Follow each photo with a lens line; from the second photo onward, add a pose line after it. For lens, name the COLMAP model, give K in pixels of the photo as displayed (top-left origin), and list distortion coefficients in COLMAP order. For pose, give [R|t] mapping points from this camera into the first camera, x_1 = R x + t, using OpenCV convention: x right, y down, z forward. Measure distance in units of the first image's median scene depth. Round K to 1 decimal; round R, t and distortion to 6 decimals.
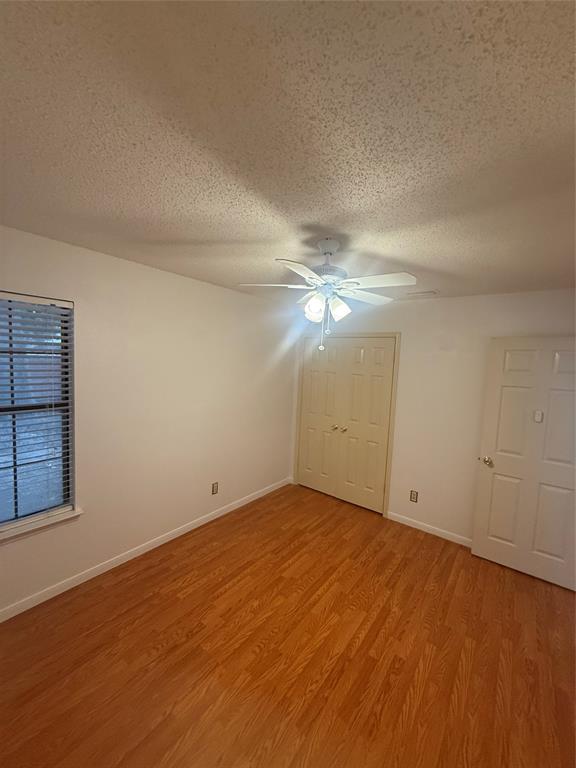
lens RADIAL K [[305.9, 0, 288.9], [0, 305.9, 382.8], [0, 0, 1]] dist [0.000433, 0.000048]
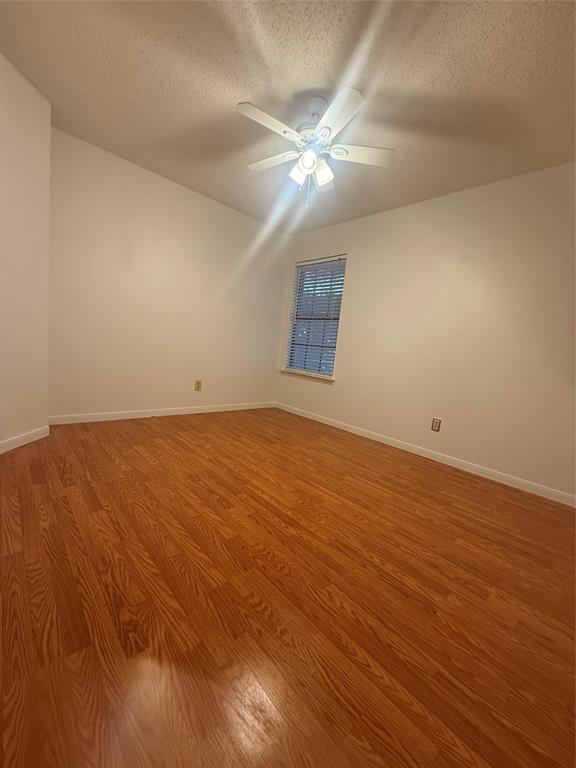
lens RADIAL K [[305.9, 0, 288.9], [0, 305.9, 382.8], [0, 0, 1]] dist [0.000433, 0.000048]
pose [[-0.161756, 0.043401, -0.985876, 1.051986], [-0.195001, 0.977928, 0.075046, 0.371309], [0.967372, 0.204386, -0.149723, 1.060115]]
